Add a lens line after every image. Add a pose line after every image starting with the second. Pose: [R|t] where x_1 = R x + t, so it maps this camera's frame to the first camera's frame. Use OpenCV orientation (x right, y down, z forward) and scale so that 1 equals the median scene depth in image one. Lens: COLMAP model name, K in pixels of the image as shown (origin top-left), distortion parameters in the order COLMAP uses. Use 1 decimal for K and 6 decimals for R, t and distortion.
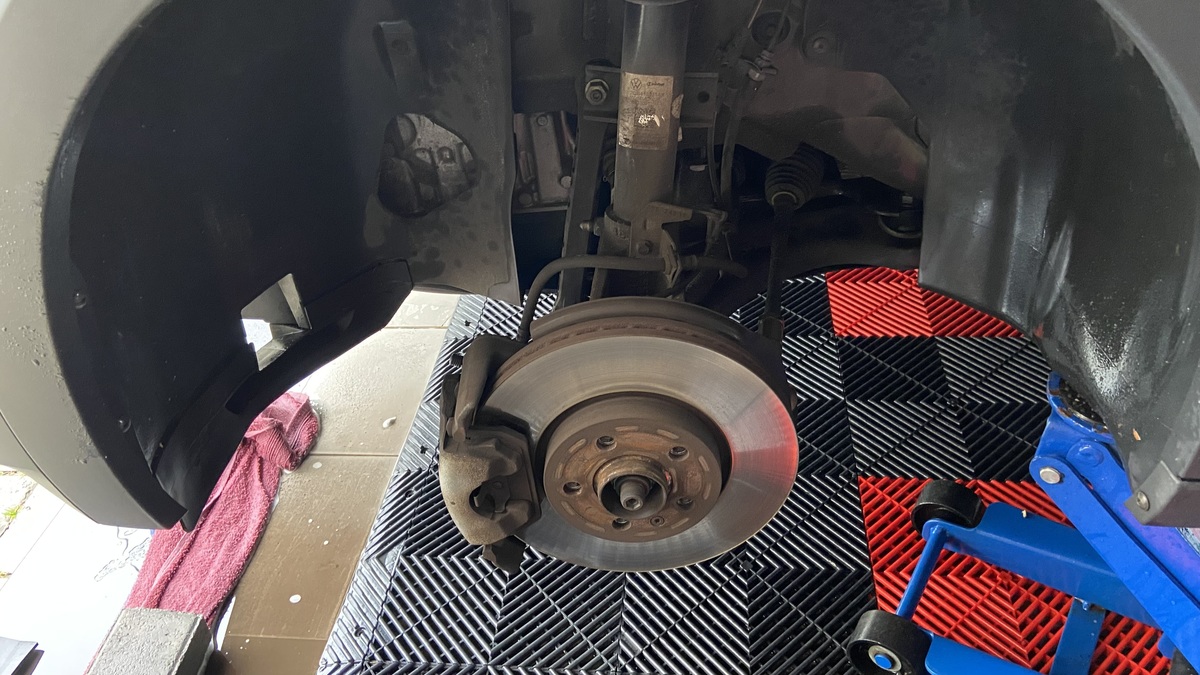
lens RADIAL K [[900.3, 0, 601.2], [0, 900.3, 330.3], [0, 0, 1]] dist [0.089026, -0.113526]
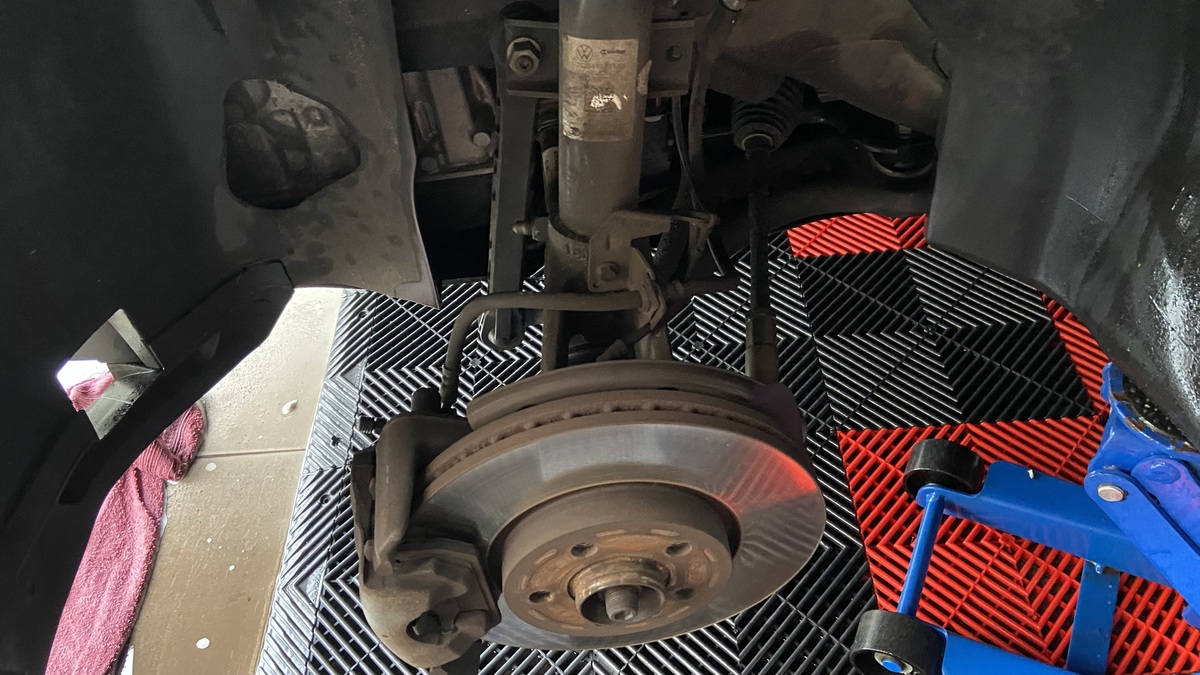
lens RADIAL K [[900.3, 0, 601.4], [0, 900.3, 336.9], [0, 0, 1]] dist [0.089026, -0.113526]
pose [[0.991302, -0.094838, 0.091245, -0.022691], [0.077433, 0.980923, 0.178307, -0.129746], [-0.106415, -0.169691, 0.979735, 0.206230]]
